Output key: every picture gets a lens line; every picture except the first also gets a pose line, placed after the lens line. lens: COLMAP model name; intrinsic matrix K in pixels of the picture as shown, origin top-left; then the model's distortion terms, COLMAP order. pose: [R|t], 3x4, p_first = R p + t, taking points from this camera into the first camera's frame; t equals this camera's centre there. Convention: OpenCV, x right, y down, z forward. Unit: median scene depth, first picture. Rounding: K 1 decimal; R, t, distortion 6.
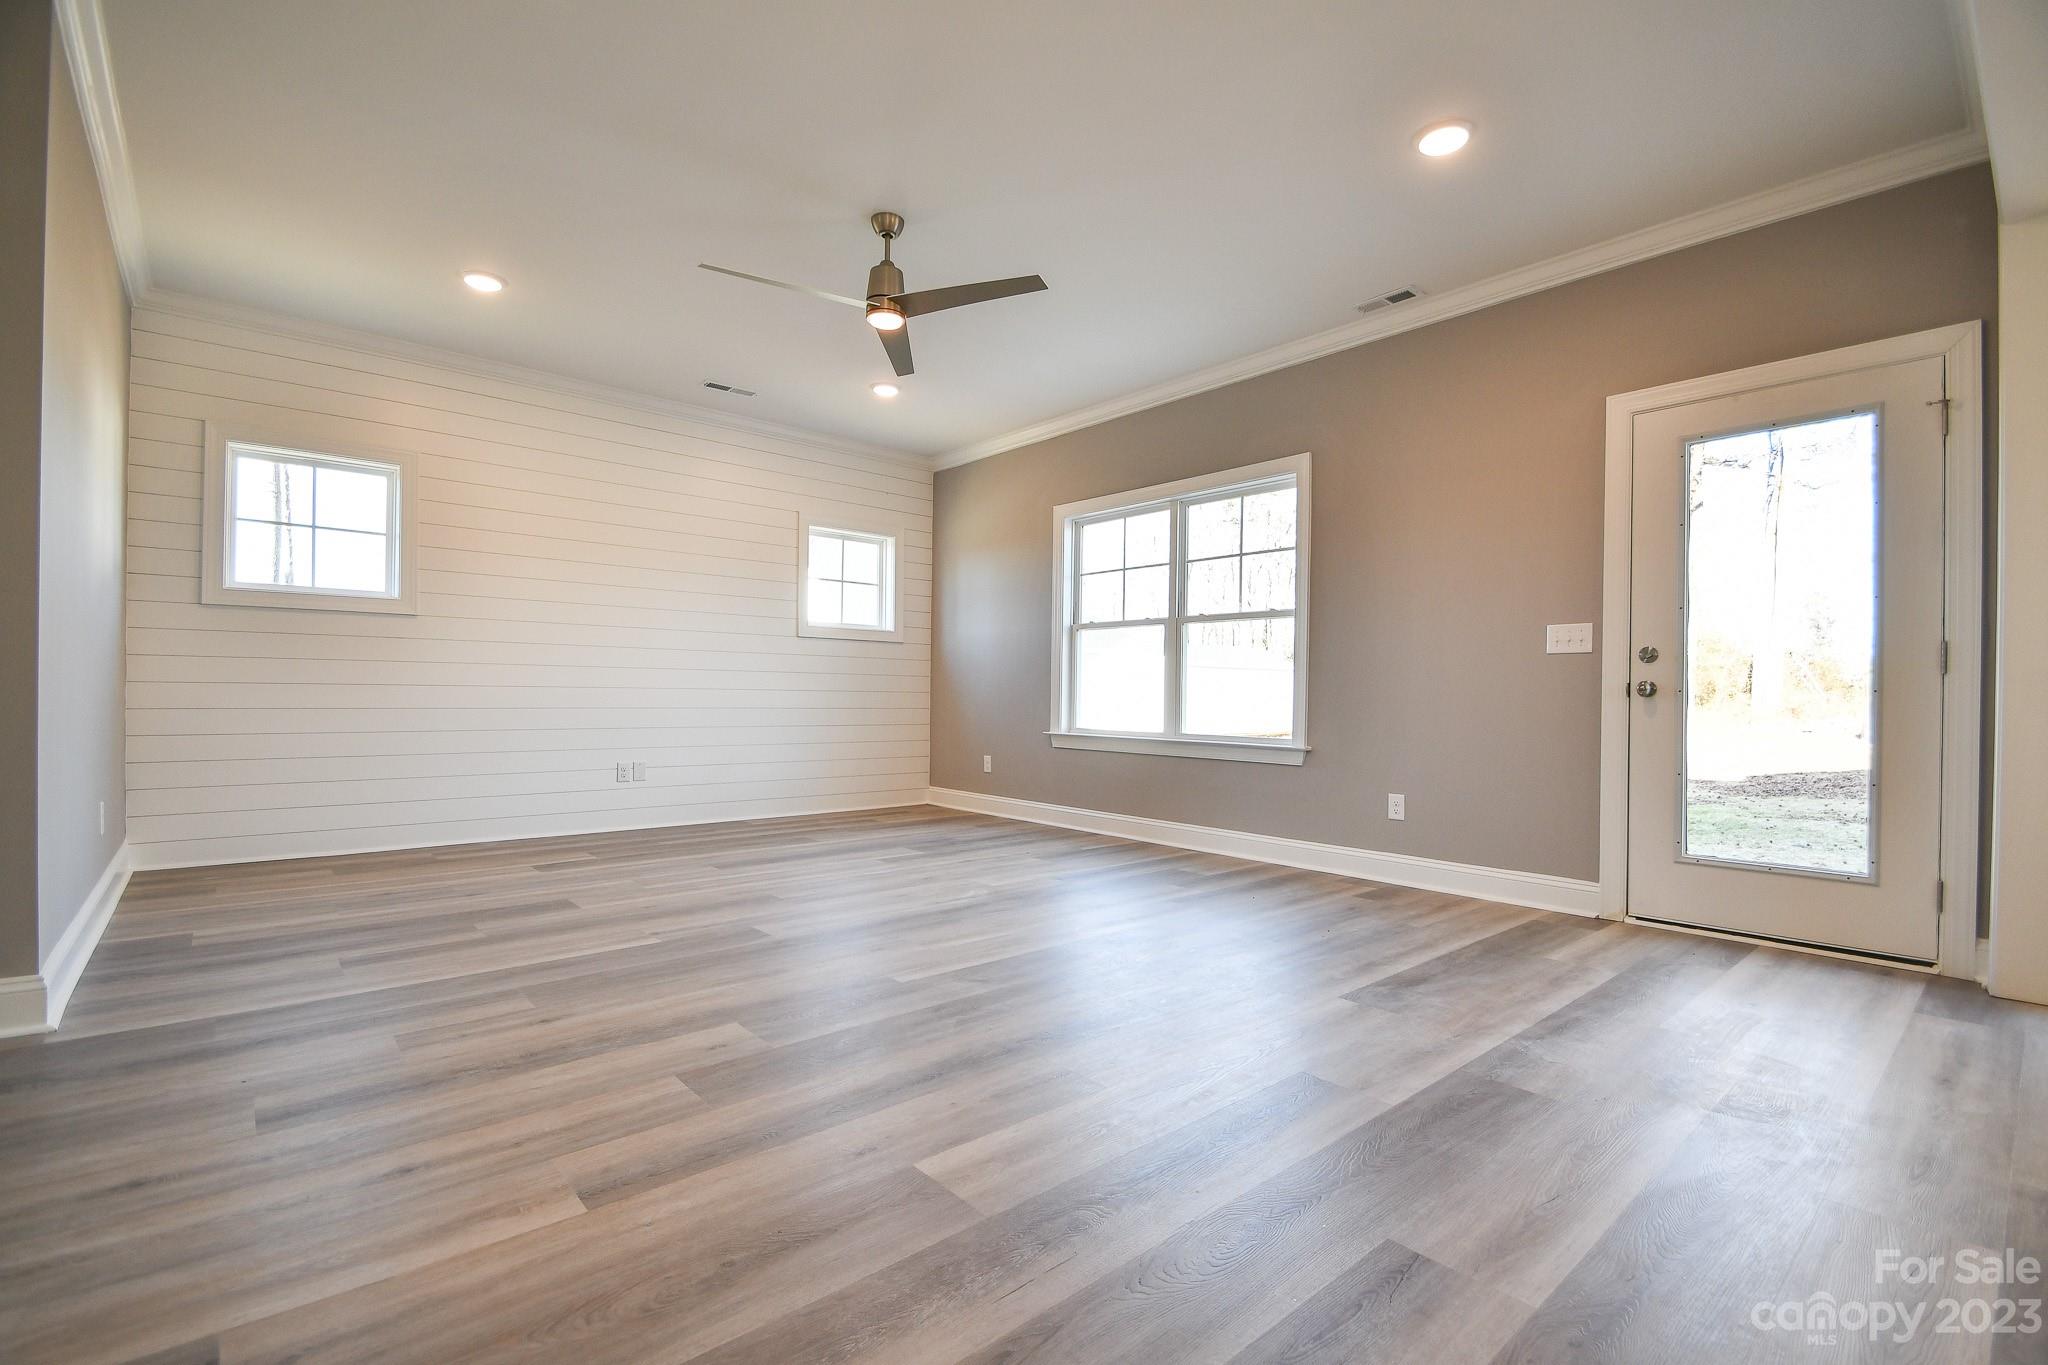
lens RADIAL K [[892.6, 0, 1013.4], [0, 892.6, 691.1], [0, 0, 1]] dist [-0.000448, -0.000885]
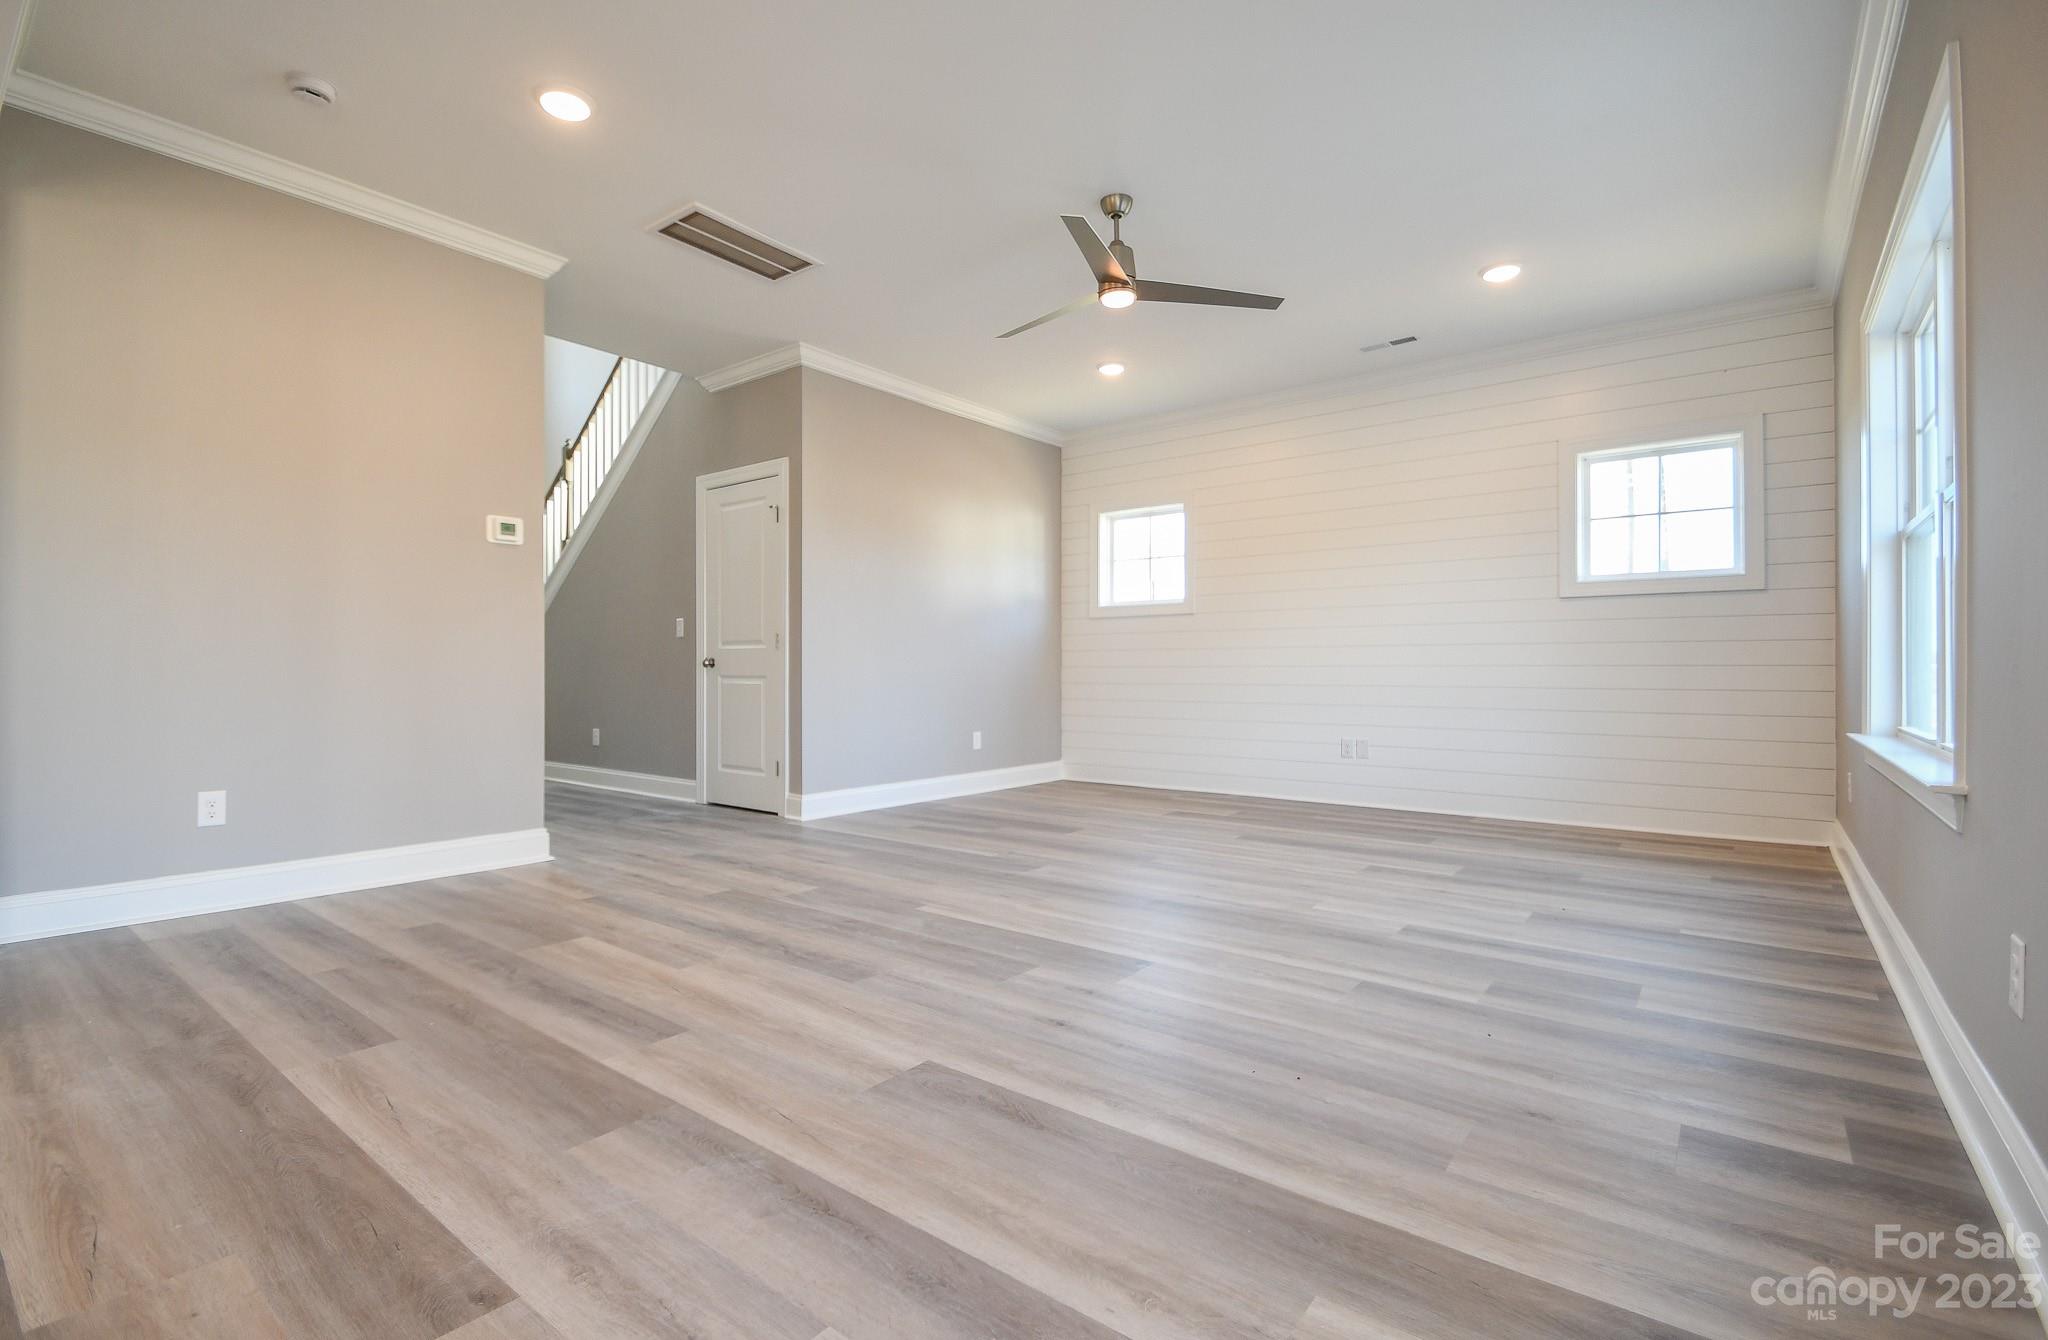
lens RADIAL K [[932.8, 0, 1051.0], [0, 932.8, 669.6], [0, 0, 1]] dist [0.010524, -0.000013]
pose [[0.204400, -0.013936, -0.978788, 0.665858], [0.007896, 0.999890, -0.012588, 0.013324], [0.978856, -0.005155, 0.204488, 0.538951]]
